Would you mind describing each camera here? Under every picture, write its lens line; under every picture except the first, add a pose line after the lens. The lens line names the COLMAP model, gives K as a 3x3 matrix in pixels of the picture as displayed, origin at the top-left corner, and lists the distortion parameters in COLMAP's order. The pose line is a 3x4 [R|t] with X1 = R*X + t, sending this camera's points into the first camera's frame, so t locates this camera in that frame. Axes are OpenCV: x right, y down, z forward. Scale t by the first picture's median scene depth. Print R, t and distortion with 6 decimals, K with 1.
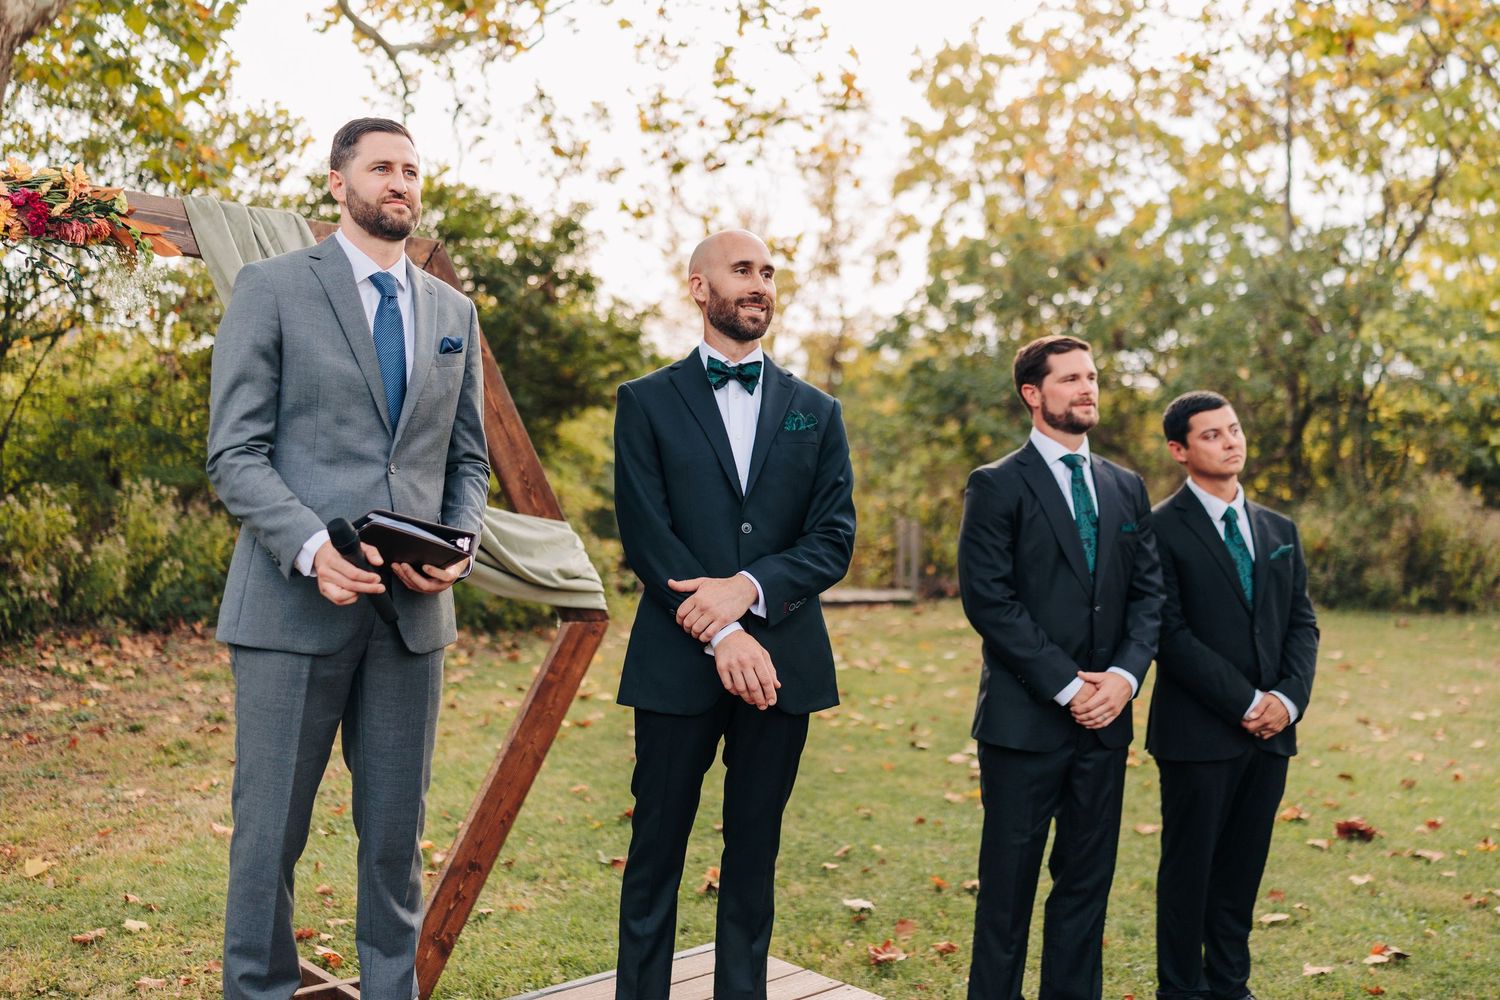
lens RADIAL K [[1582.7, 0, 750.0], [0, 1582.7, 500.0], [0, 0, 1]] dist [-0.067685, -0.015774]
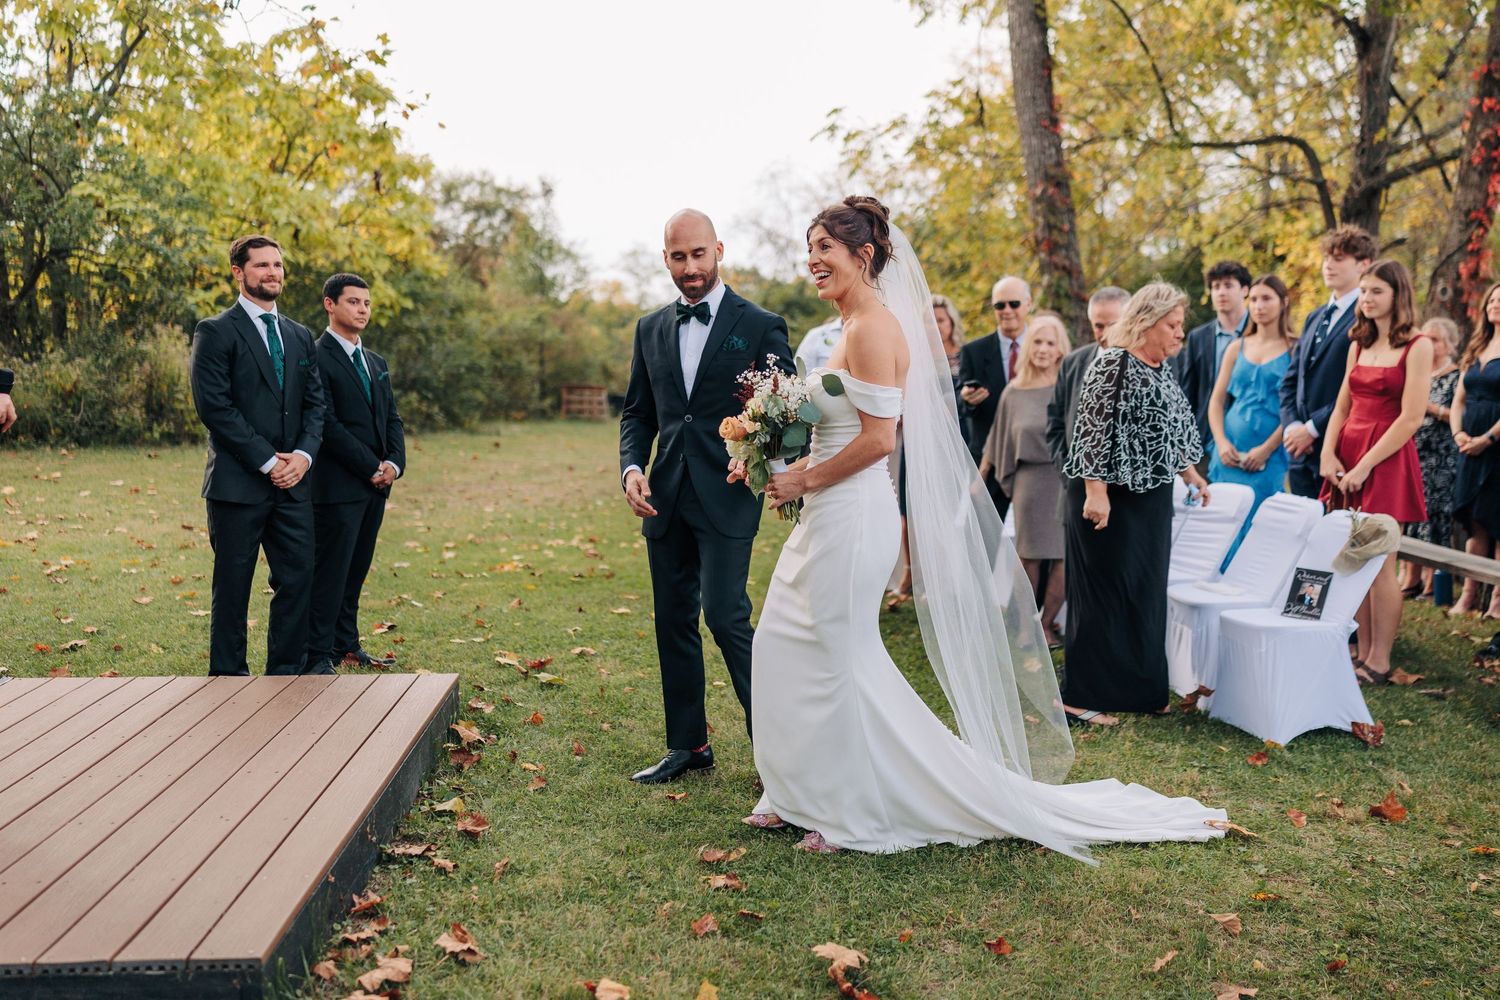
lens RADIAL K [[1582.7, 0, 750.0], [0, 1582.7, 500.0], [0, 0, 1]] dist [-0.067685, -0.015774]
pose [[0.671941, -0.057734, 0.738351, -0.624256], [-0.013796, 0.995808, 0.090421, 0.007002], [-0.740476, -0.070944, 0.668328, -0.395008]]
